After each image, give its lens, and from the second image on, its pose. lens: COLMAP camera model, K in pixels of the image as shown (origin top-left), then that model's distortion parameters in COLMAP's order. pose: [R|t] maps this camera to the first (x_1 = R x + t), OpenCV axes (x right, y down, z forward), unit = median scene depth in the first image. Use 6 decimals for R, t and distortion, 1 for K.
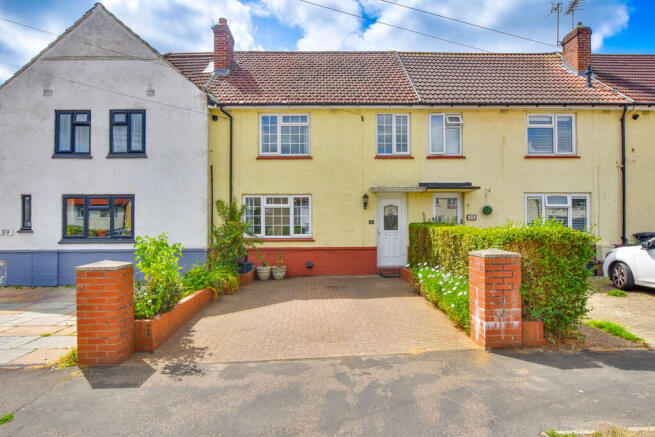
lens RADIAL K [[462.6, 0, 330.2], [0, 462.6, 221.9], [0, 0, 1]] dist [-0.020436, 0.003471]
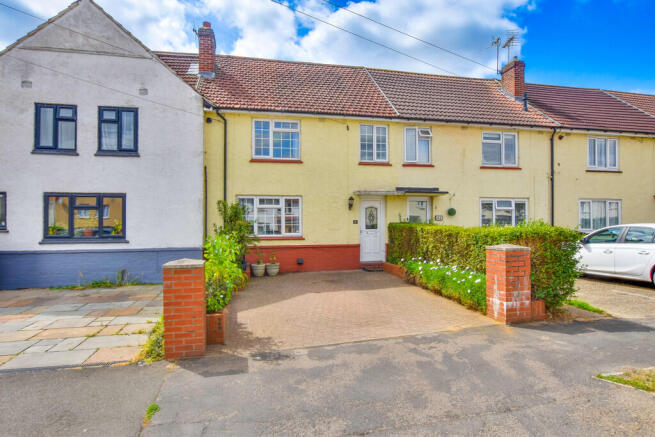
lens RADIAL K [[462.6, 0, 317.5], [0, 462.6, 220.8], [0, 0, 1]] dist [-0.020436, 0.003471]
pose [[0.972274, 0.002206, 0.233835, -0.259381], [-0.002233, 0.999997, -0.000147, -0.001927], [-0.233835, -0.000379, 0.972276, -0.056063]]
